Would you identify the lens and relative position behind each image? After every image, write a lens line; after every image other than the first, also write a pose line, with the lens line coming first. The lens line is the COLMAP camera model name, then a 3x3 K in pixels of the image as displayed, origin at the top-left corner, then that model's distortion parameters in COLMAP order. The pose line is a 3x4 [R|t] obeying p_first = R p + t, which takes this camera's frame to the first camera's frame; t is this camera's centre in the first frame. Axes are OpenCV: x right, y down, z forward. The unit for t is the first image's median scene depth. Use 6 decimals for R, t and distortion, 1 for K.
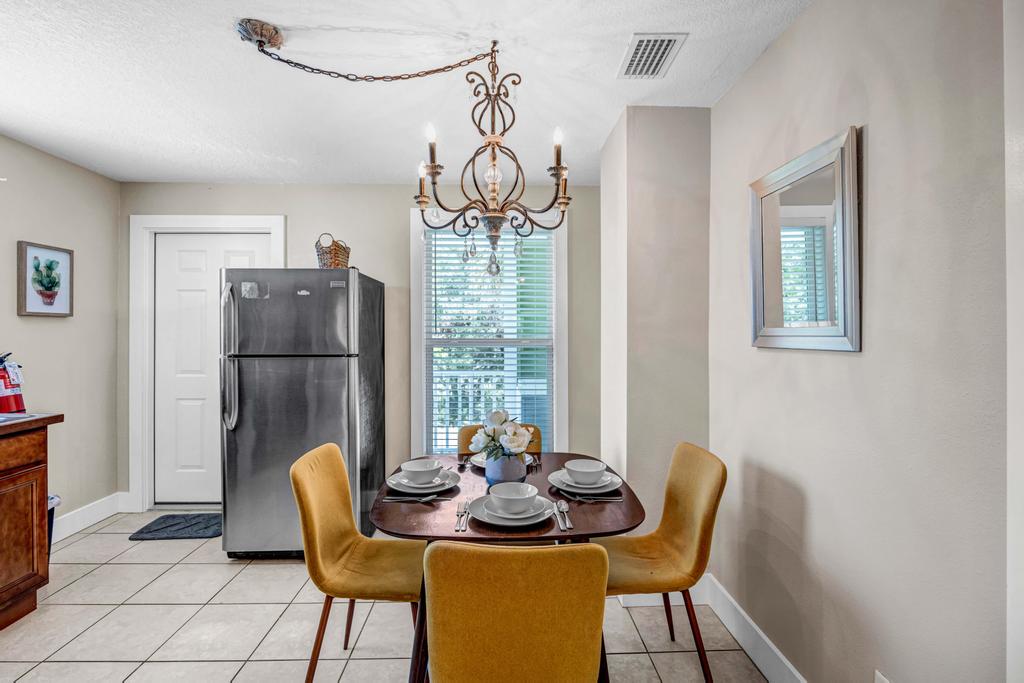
lens RADIAL K [[473.1, 0, 511.4], [0, 473.1, 343.8], [0, 0, 1]] dist [0.000727, 0.000177]
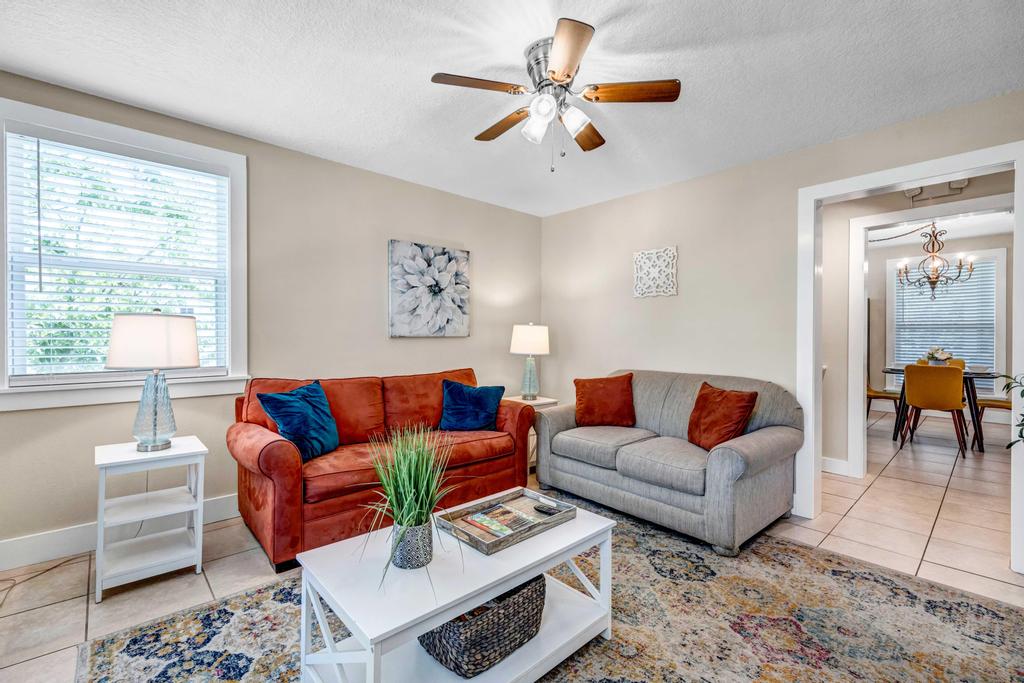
lens RADIAL K [[435.8, 0, 506.8], [0, 435.8, 337.5], [0, 0, 1]] dist [0.000775, -0.000221]
pose [[0.648179, 0.006791, -0.761457, 0.310207], [-0.000837, 0.999966, 0.008206, 0.068209], [0.761487, -0.004681, 0.648163, -2.771877]]
